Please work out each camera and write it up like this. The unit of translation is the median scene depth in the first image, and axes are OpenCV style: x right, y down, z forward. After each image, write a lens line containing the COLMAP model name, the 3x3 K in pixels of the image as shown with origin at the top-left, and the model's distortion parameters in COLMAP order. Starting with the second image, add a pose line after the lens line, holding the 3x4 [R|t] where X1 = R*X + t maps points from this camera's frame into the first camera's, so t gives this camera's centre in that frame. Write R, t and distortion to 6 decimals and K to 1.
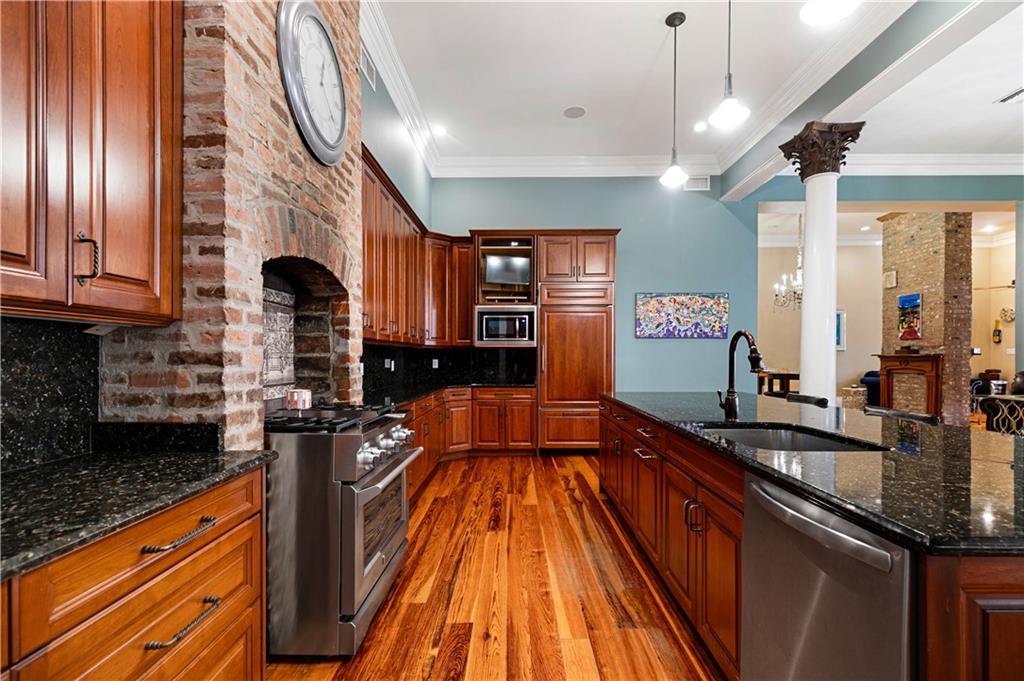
lens RADIAL K [[476.9, 0, 527.8], [0, 476.9, 359.5], [0, 0, 1]] dist [0.004157, 0.000149]
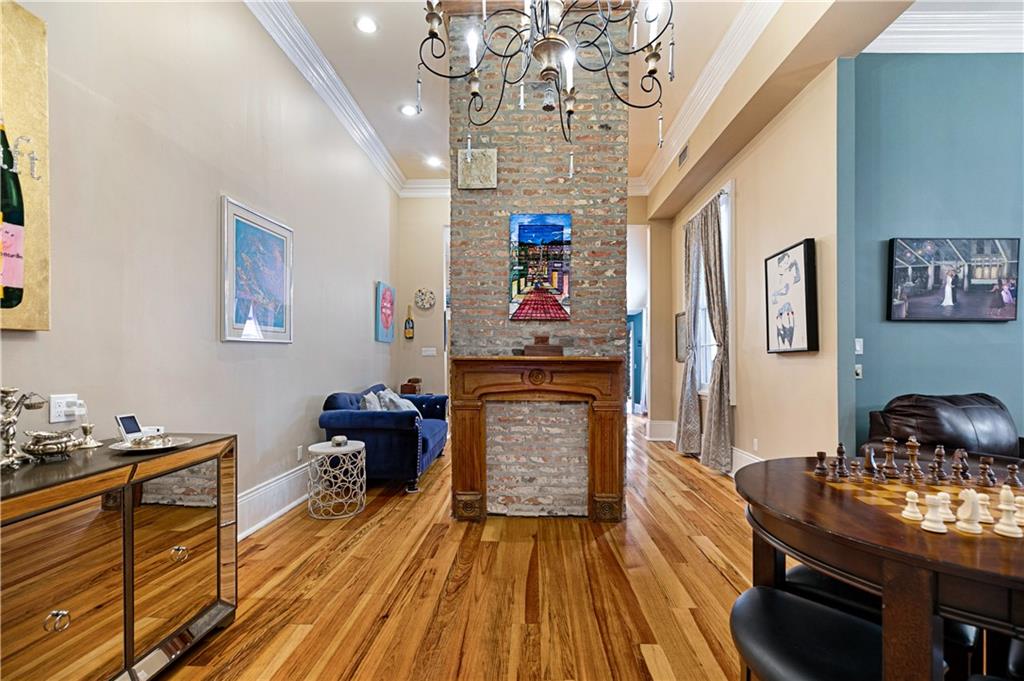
lens RADIAL K [[476.9, 0, 521.0], [0, 476.9, 358.4], [0, 0, 1]] dist [0.004157, 0.000149]
pose [[0.035145, -0.002577, 0.999379, 0.373517], [0.008901, 0.999958, 0.002266, -0.010066], [-0.999343, 0.008816, 0.035167, 0.983269]]
